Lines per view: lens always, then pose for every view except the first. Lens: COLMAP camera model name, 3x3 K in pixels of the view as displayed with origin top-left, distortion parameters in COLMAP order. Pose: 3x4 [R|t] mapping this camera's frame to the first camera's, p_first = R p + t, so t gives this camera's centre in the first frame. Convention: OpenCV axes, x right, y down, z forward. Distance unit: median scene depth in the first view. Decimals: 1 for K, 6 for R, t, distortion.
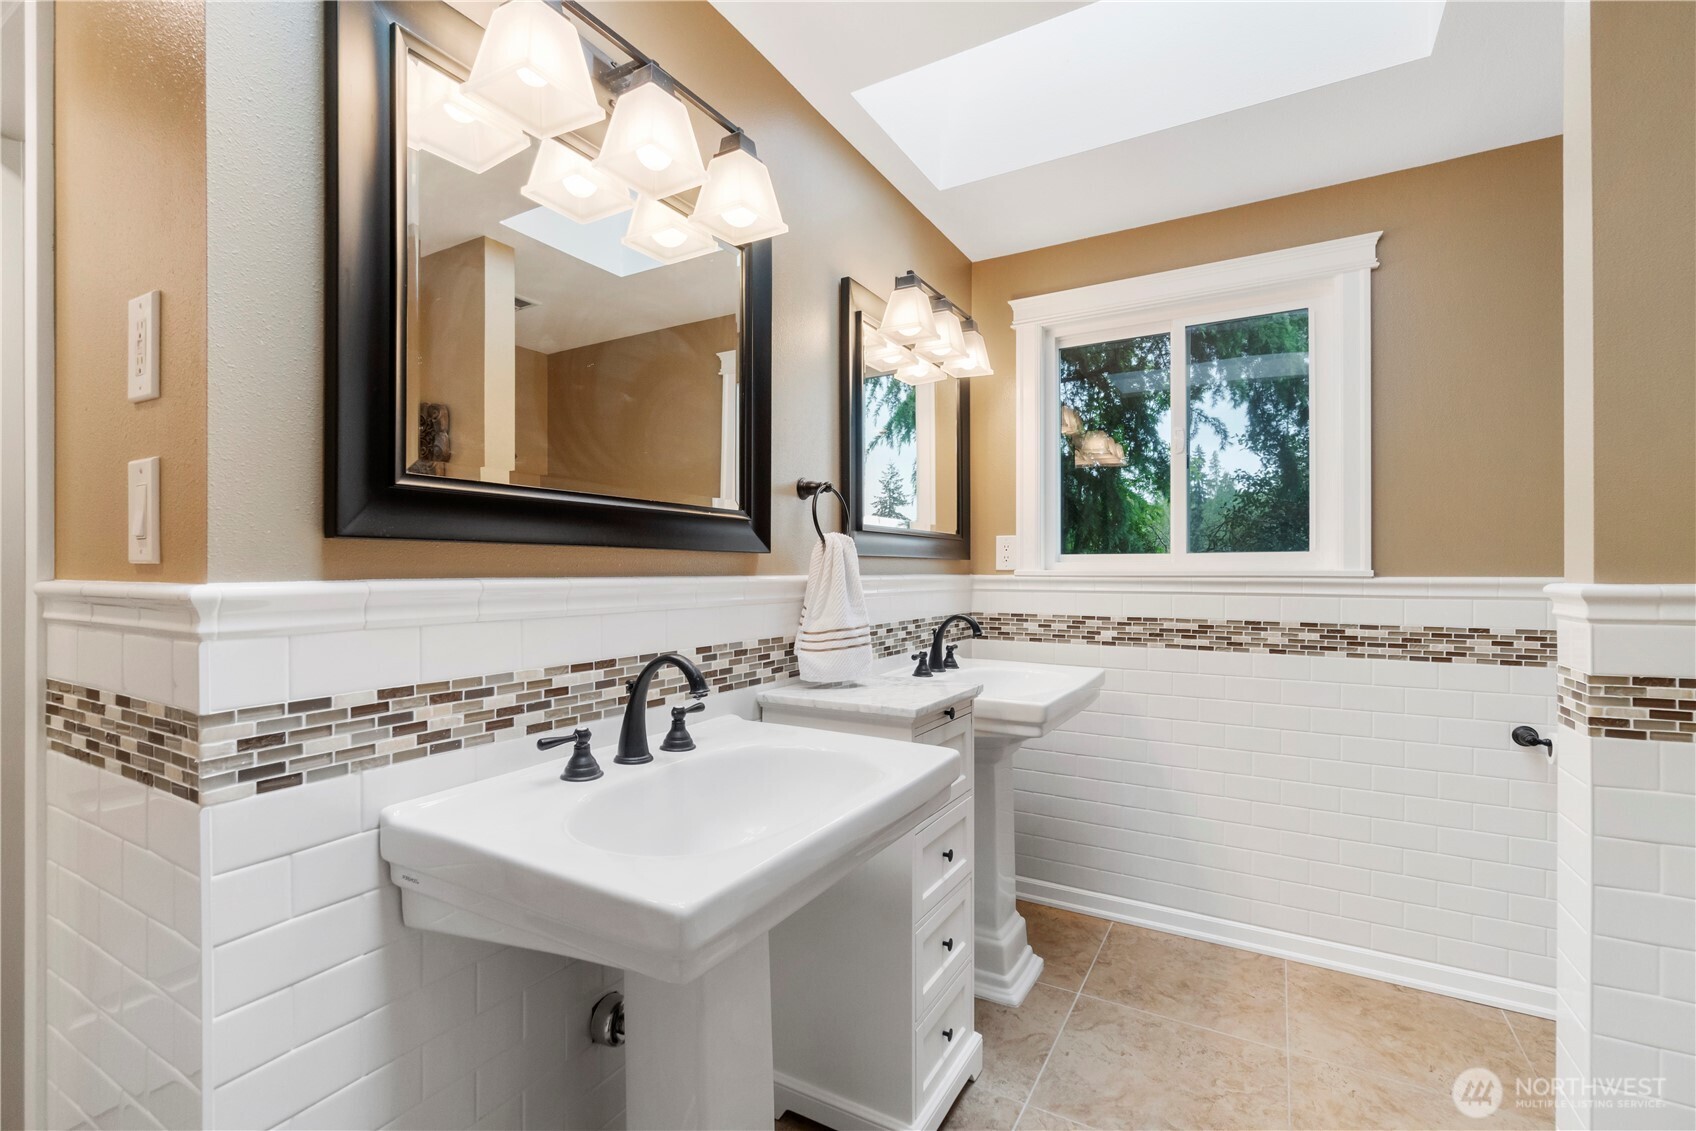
lens RADIAL K [[749.5, 0, 848.0], [0, 749.5, 565.5], [0, 0, 1]] dist [-0.002171, -0.000306]
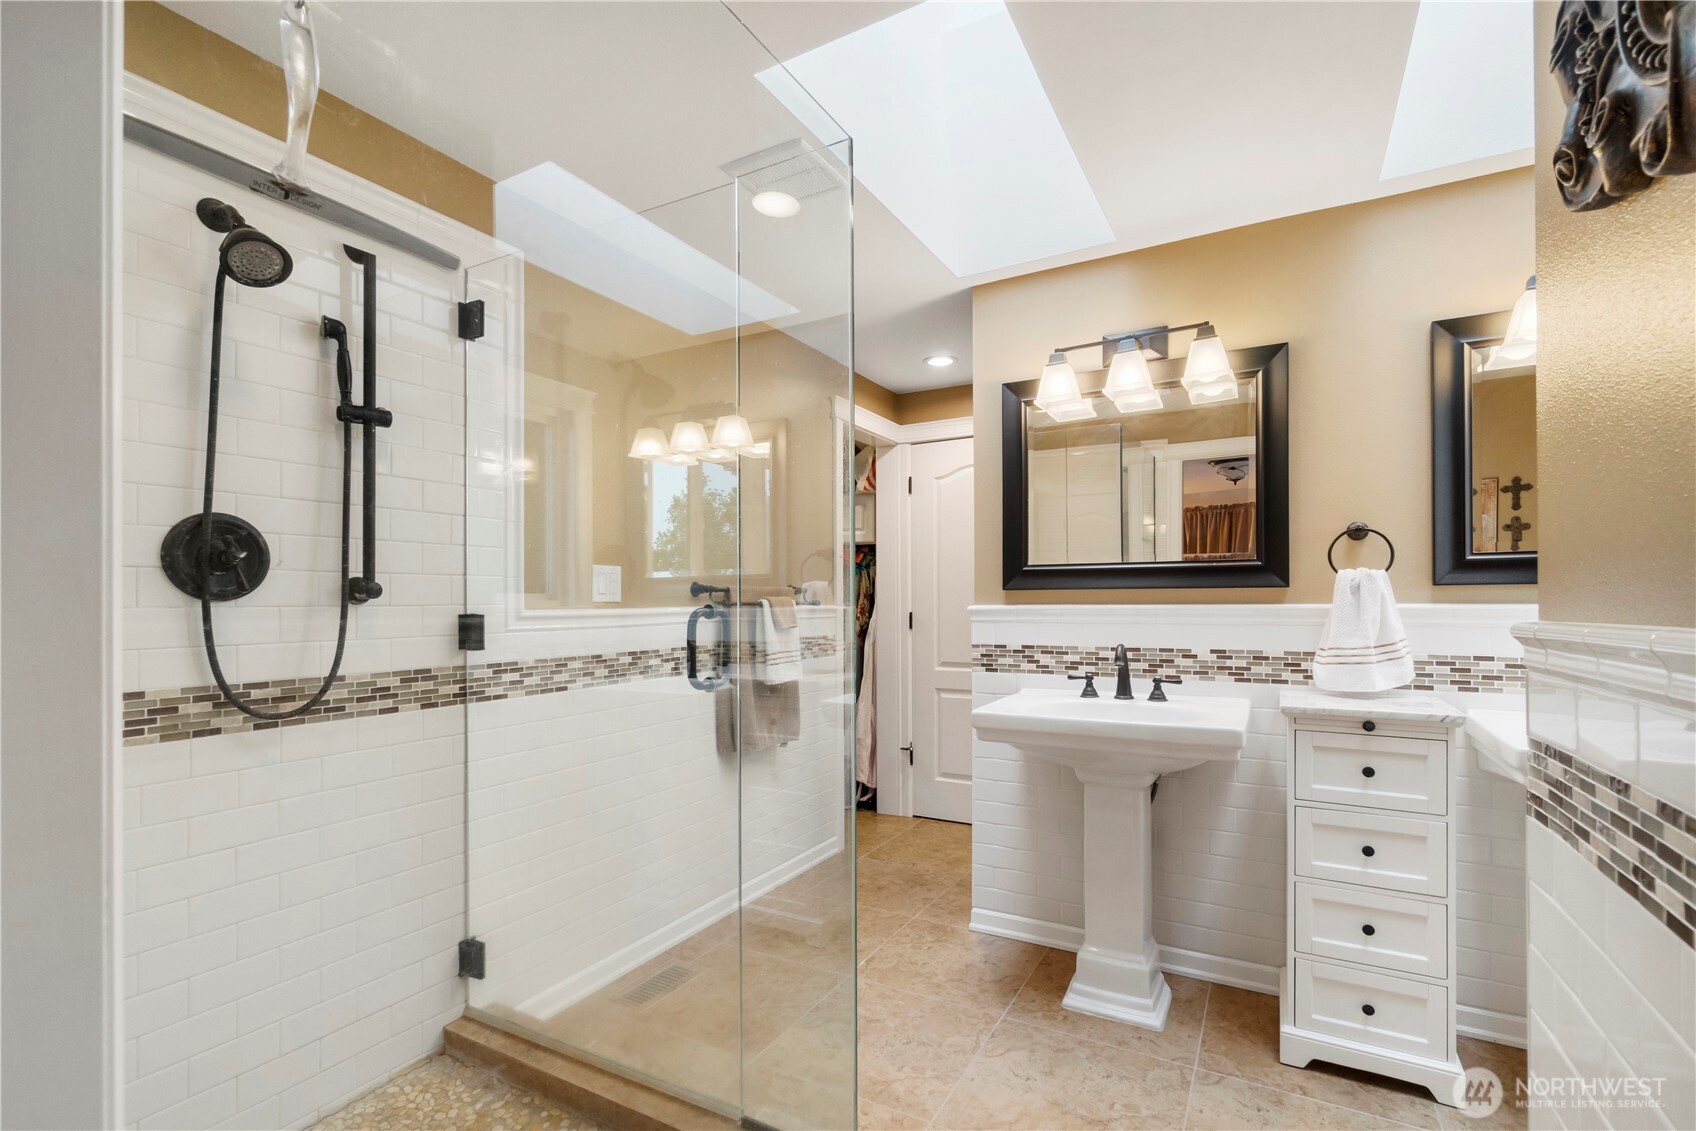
lens RADIAL K [[772.5, 0, 850.4], [0, 772.5, 605.9], [0, 0, 1]] dist [-0.001264, -0.000194]
pose [[0.017736, -0.001632, -0.999841, 1.653321], [0.006967, 0.999975, -0.001509, 0.017484], [0.999818, -0.006939, 0.017747, 0.246460]]
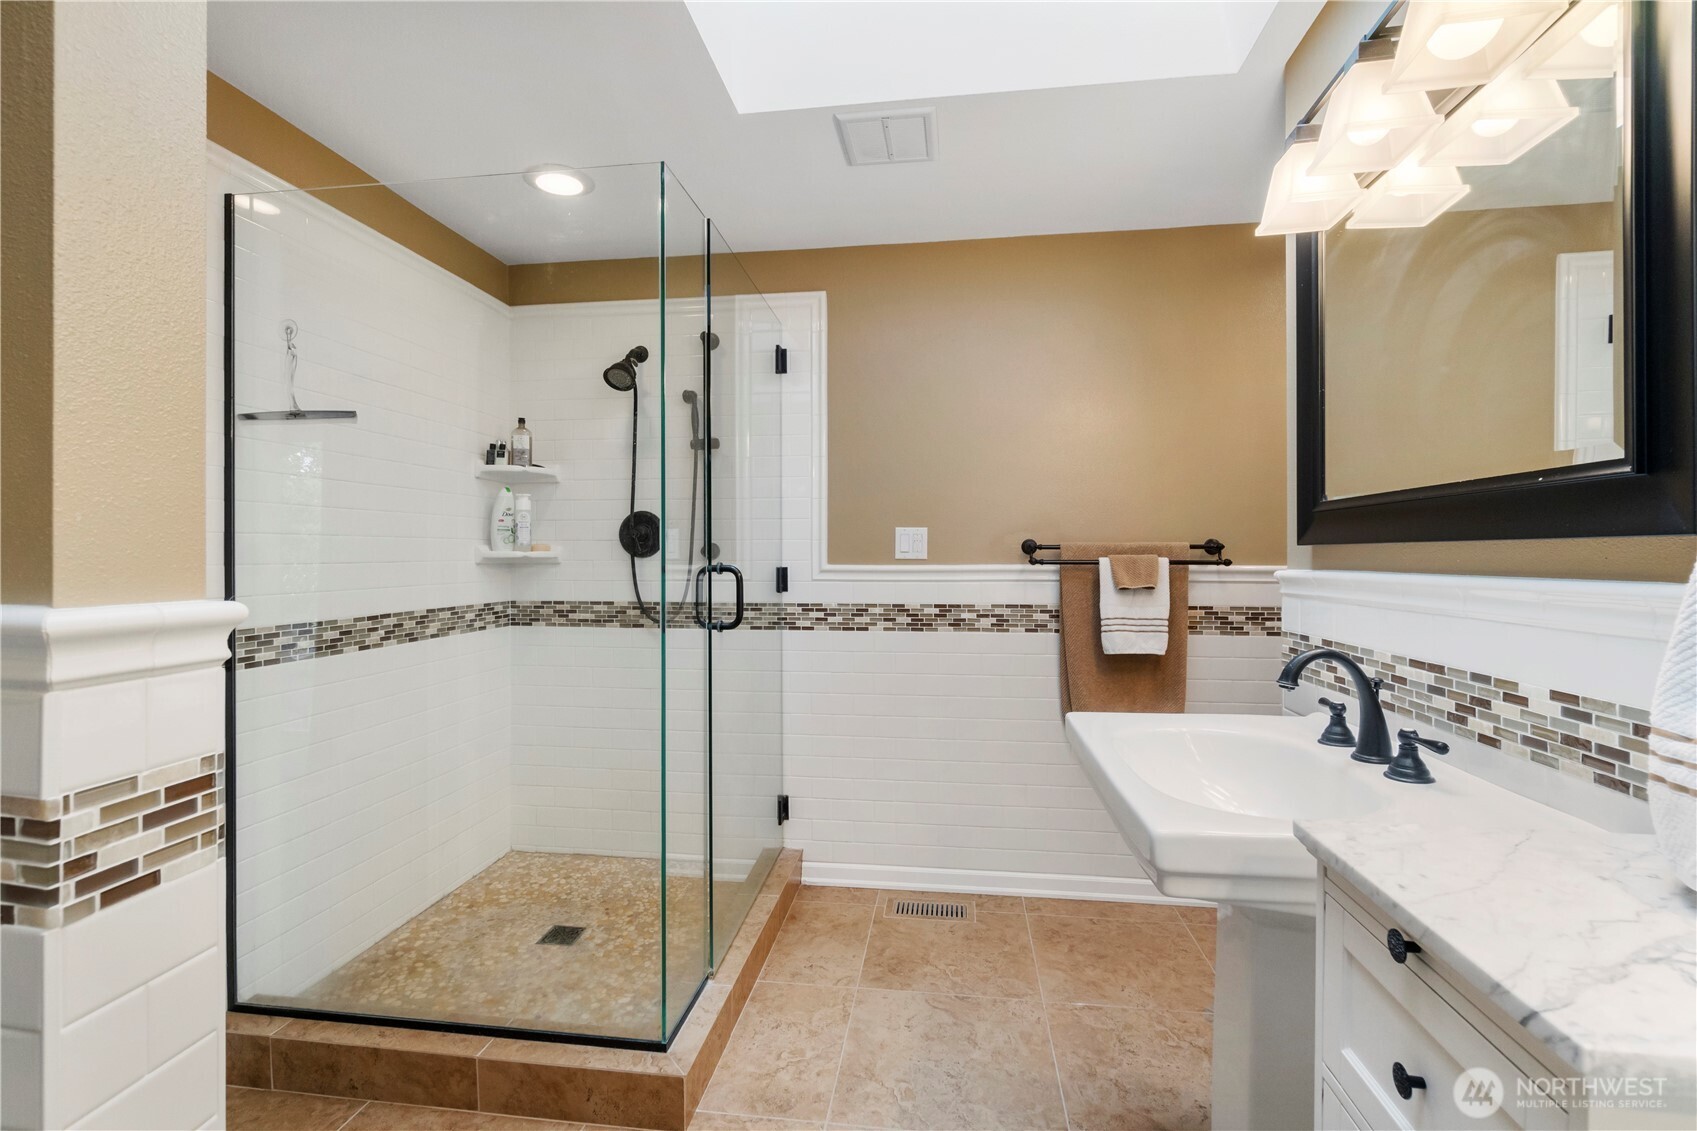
lens RADIAL K [[749.9, 0, 848.5], [0, 749.9, 565.5], [0, 0, 1]] dist [-0.002171, -0.000306]
pose [[-0.925055, -0.002692, -0.379823, 0.697394], [-0.006345, 0.999945, 0.008366, 0.002527], [0.379780, 0.010149, -0.925021, 1.591459]]
